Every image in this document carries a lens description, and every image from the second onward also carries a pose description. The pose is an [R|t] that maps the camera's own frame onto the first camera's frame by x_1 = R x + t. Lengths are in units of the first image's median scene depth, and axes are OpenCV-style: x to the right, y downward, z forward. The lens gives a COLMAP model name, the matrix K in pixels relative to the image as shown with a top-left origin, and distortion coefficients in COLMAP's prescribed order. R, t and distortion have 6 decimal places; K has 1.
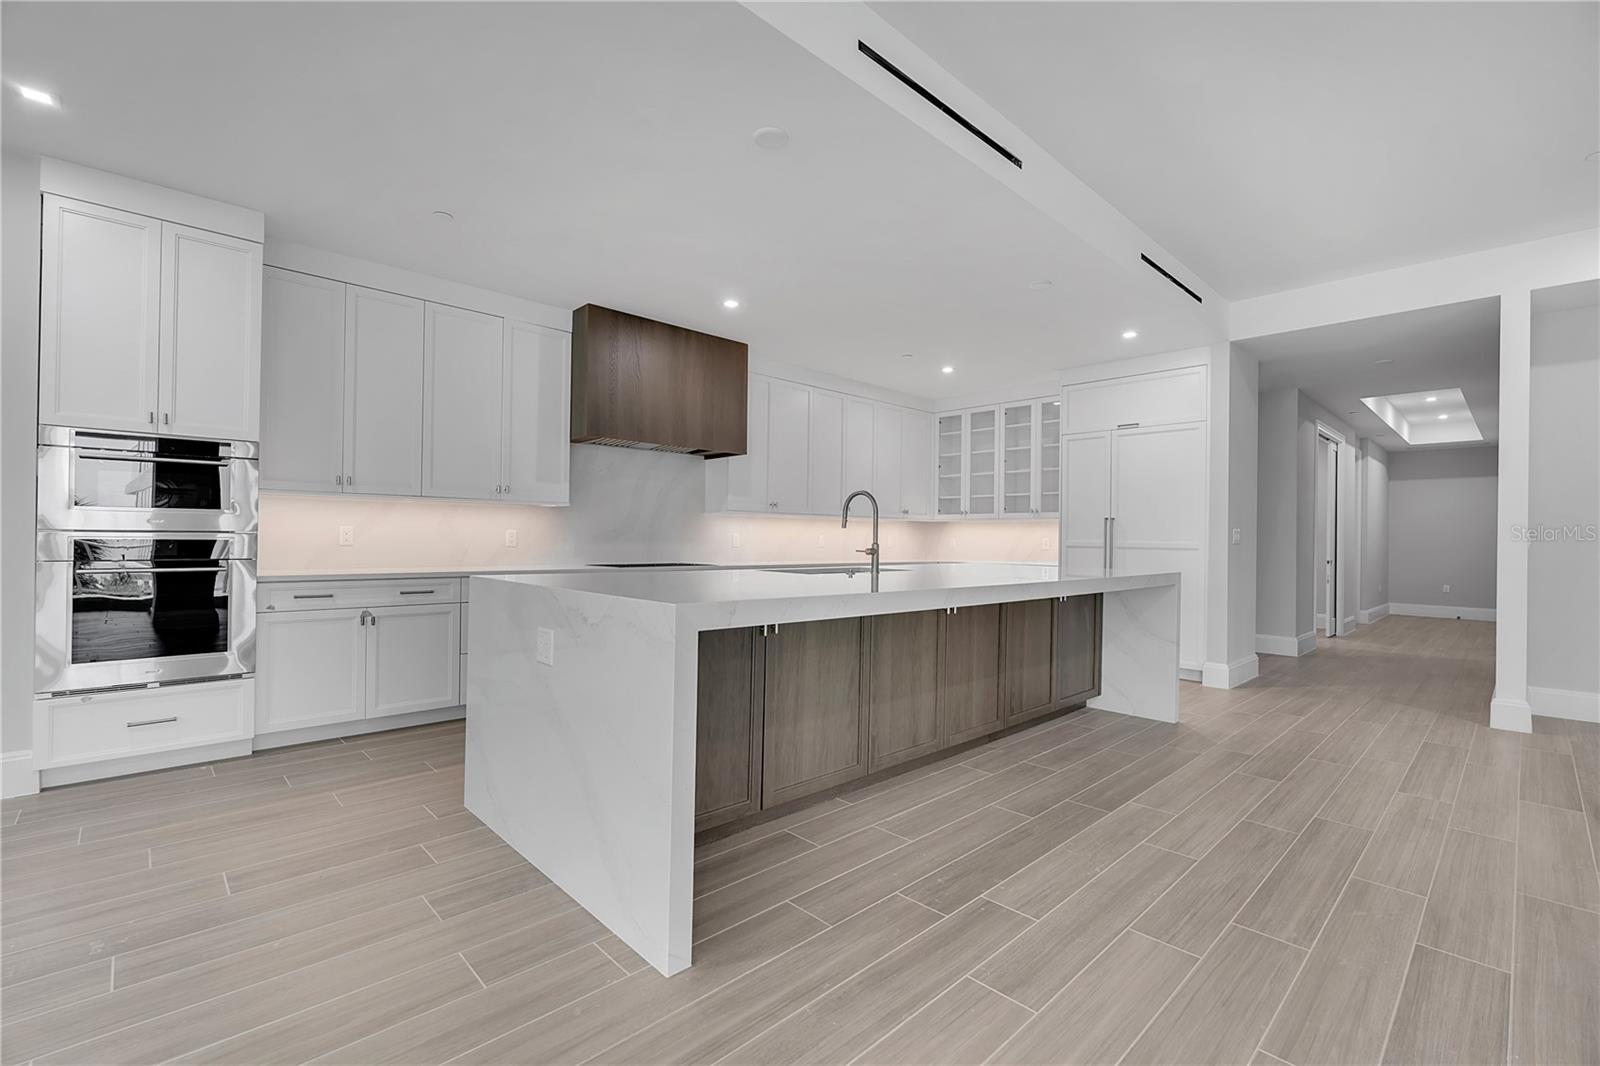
lens RADIAL K [[698.6, 0, 796.7], [0, 698.6, 535.8], [0, 0, 1]] dist [-0.005271, 0.000378]
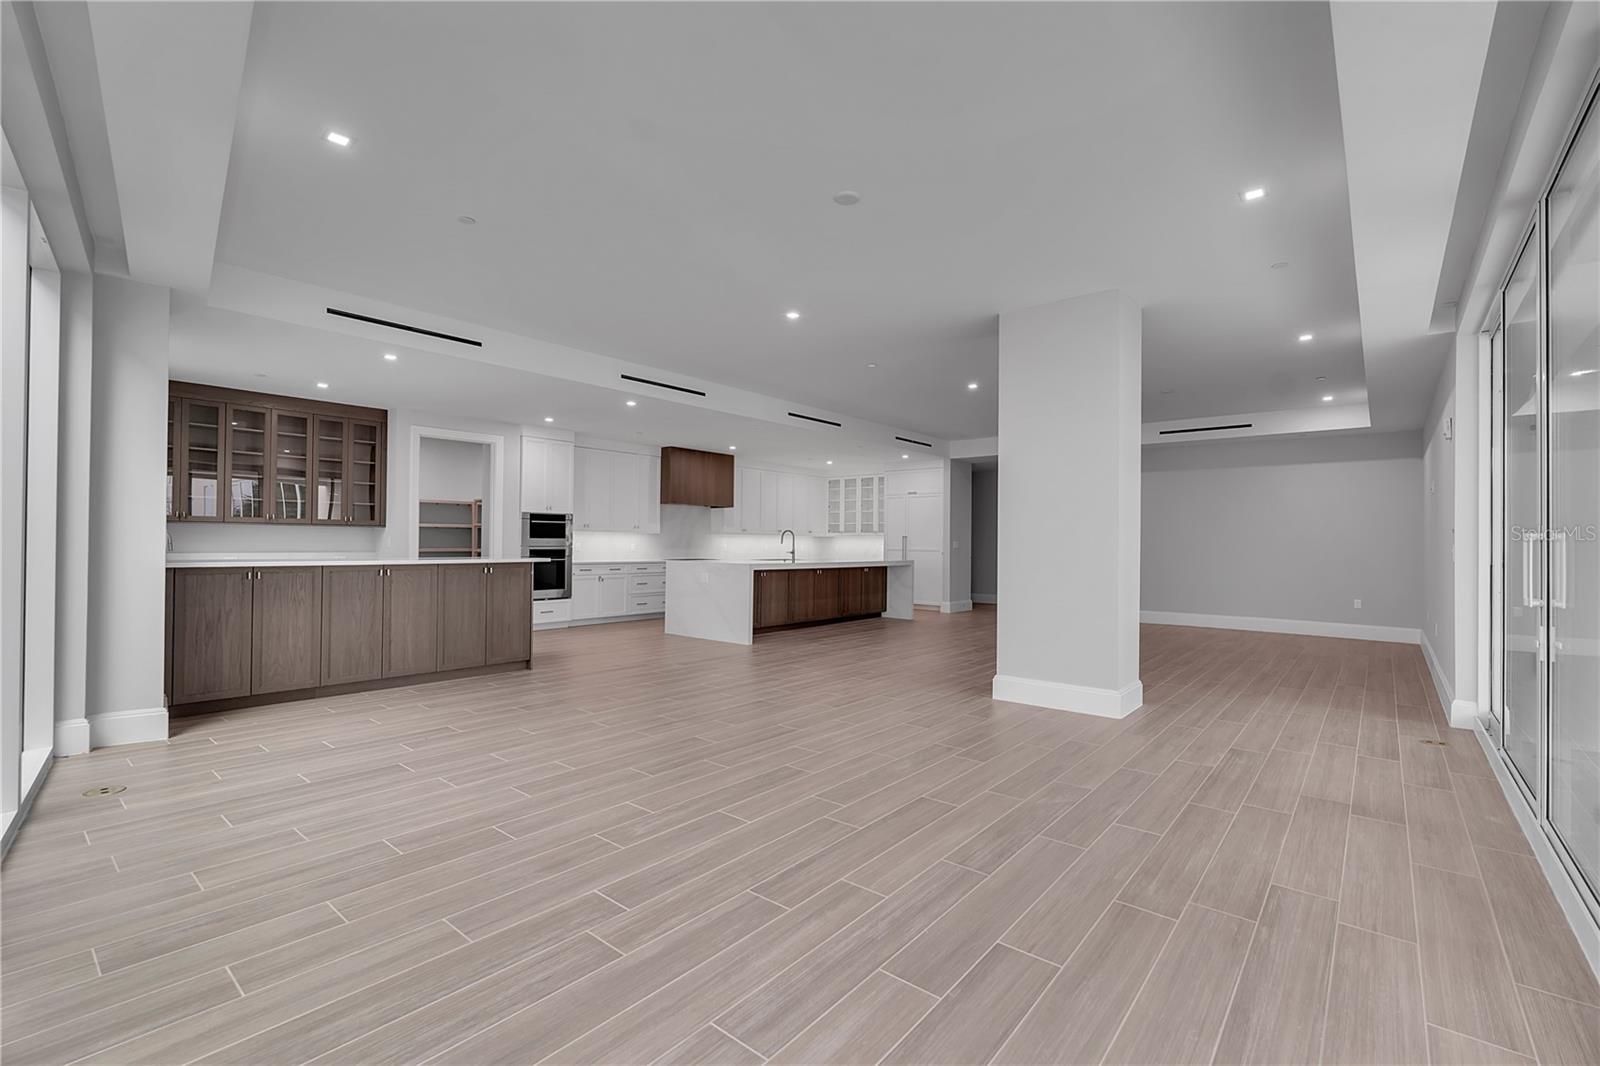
lens RADIAL K [[704.9, 0, 803.6], [0, 704.9, 537.7], [0, 0, 1]] dist [-0.003741, -0.000381]
pose [[0.992344, -0.001543, 0.123494, -0.152641], [0.001919, 0.999994, -0.002922, -0.020883], [-0.123489, 0.003137, 0.992341, -1.400754]]
